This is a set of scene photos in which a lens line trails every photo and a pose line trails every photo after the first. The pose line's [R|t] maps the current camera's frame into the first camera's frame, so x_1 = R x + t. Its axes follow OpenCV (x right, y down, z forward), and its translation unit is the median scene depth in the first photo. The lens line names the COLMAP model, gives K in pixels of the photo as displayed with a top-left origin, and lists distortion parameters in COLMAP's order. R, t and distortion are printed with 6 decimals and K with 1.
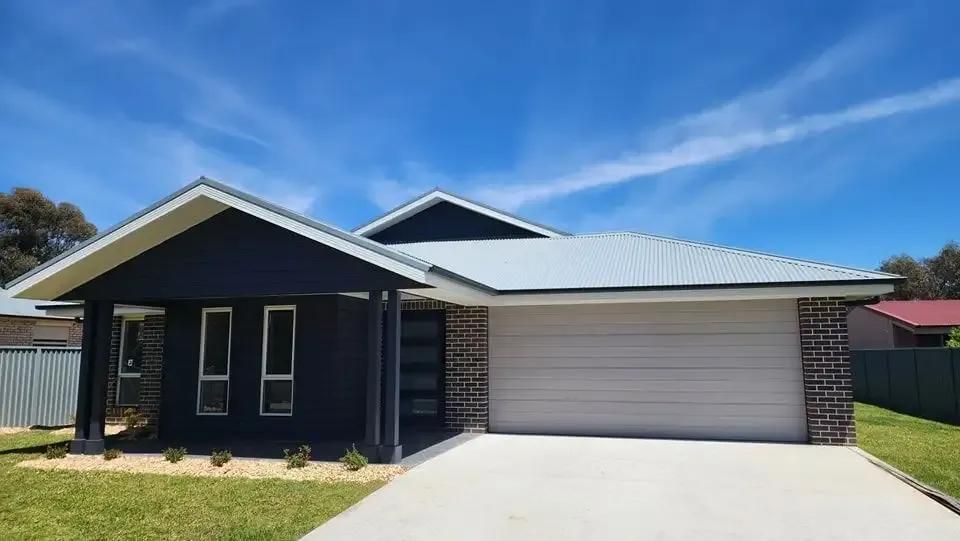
lens RADIAL K [[646.1, 0, 485.1], [0, 646.1, 265.7], [0, 0, 1]] dist [0.097667, -0.099767]
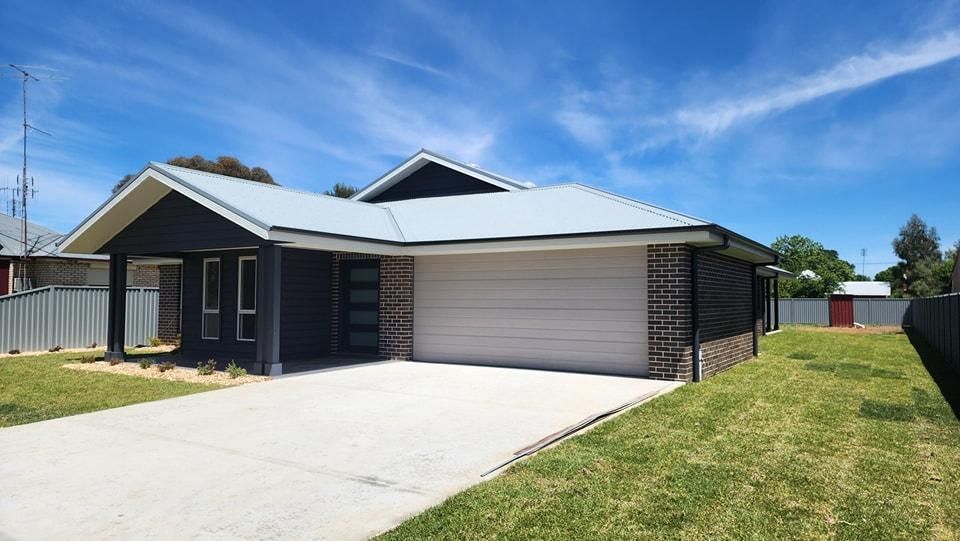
lens RADIAL K [[646.1, 0, 485.1], [0, 646.1, 265.7], [0, 0, 1]] dist [0.097667, -0.099767]
pose [[0.954656, -0.004977, -0.297668, 0.544544], [0.029876, 0.996415, 0.079155, -0.008813], [0.296207, -0.084459, 0.951382, -0.088987]]
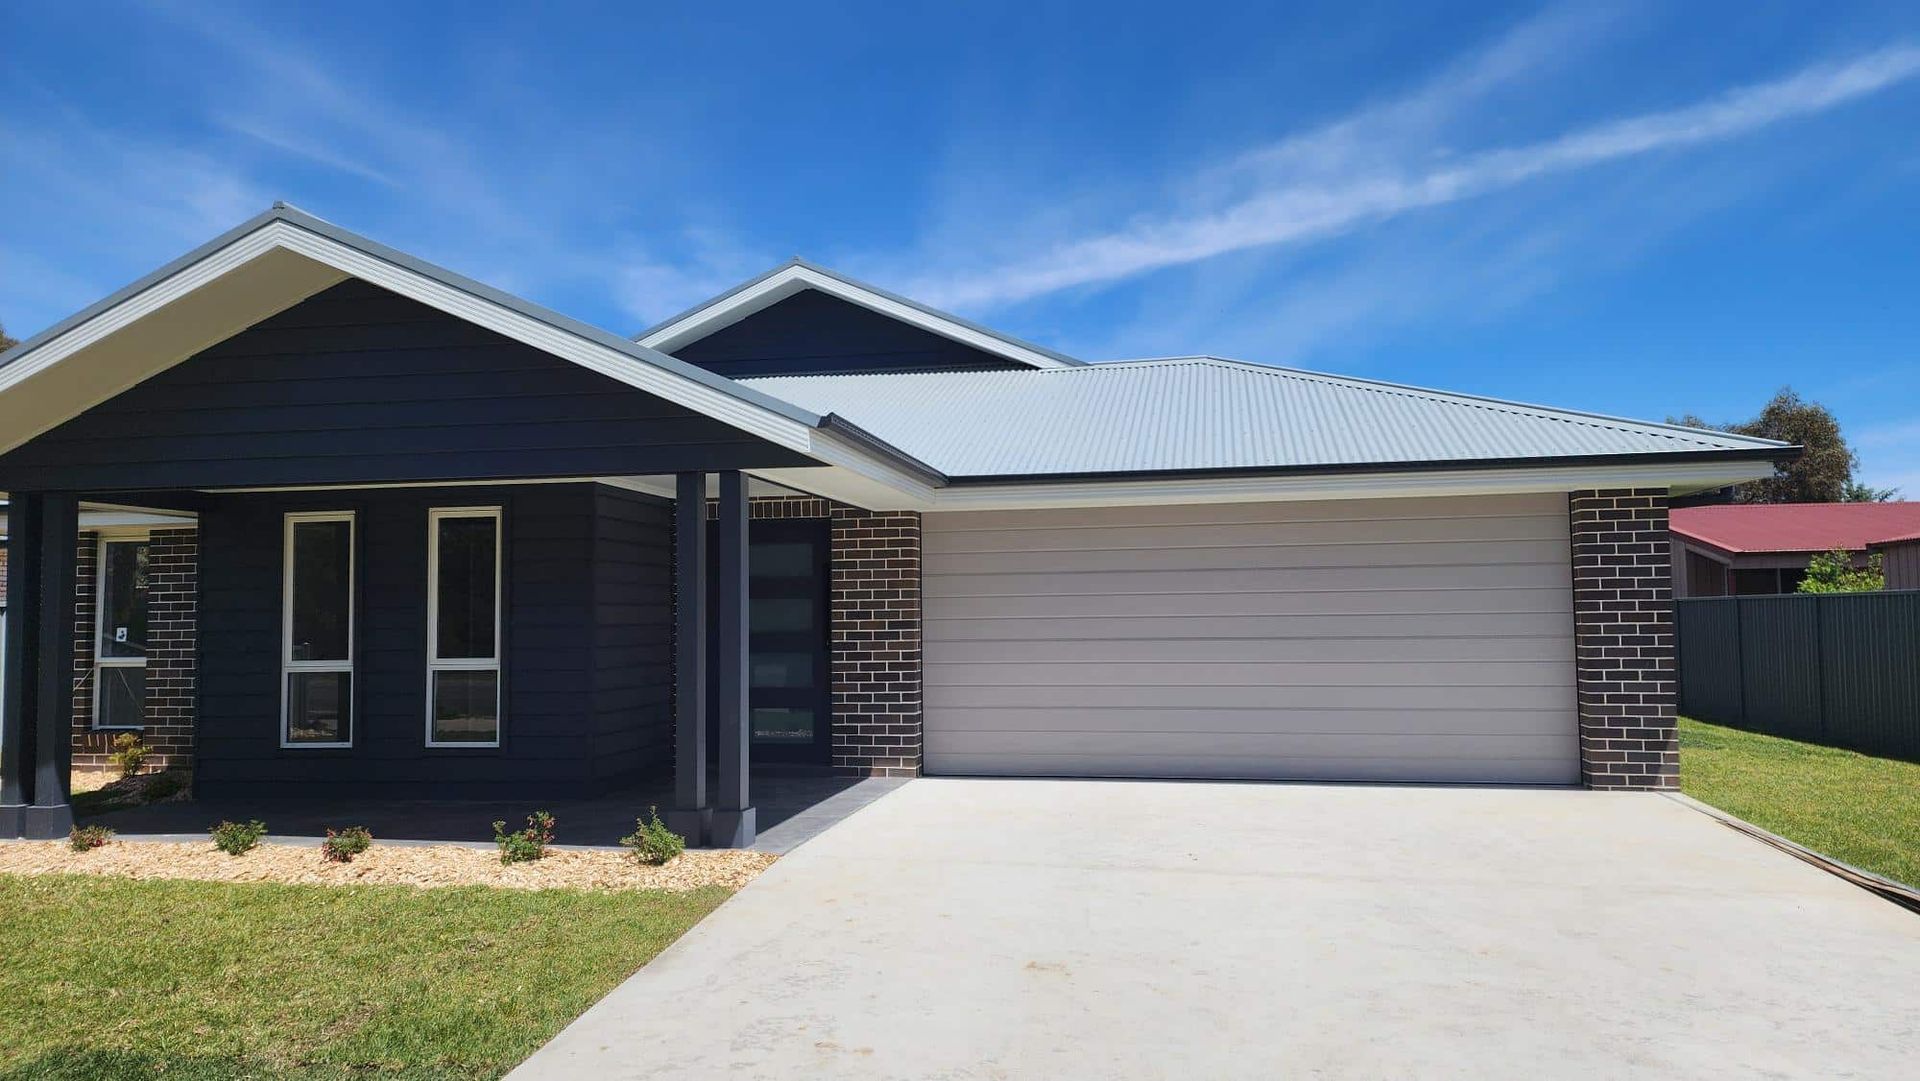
lens RADIAL K [[1285.7, 0, 960.0], [0, 1285.7, 540.5], [0, 0, 1]] dist [0.103790, -0.100964]
pose [[0.996914, -0.001166, 0.078491, -0.046523], [-0.004784, 0.997129, 0.075573, 0.014826], [-0.078354, -0.075716, 0.994046, 0.079351]]
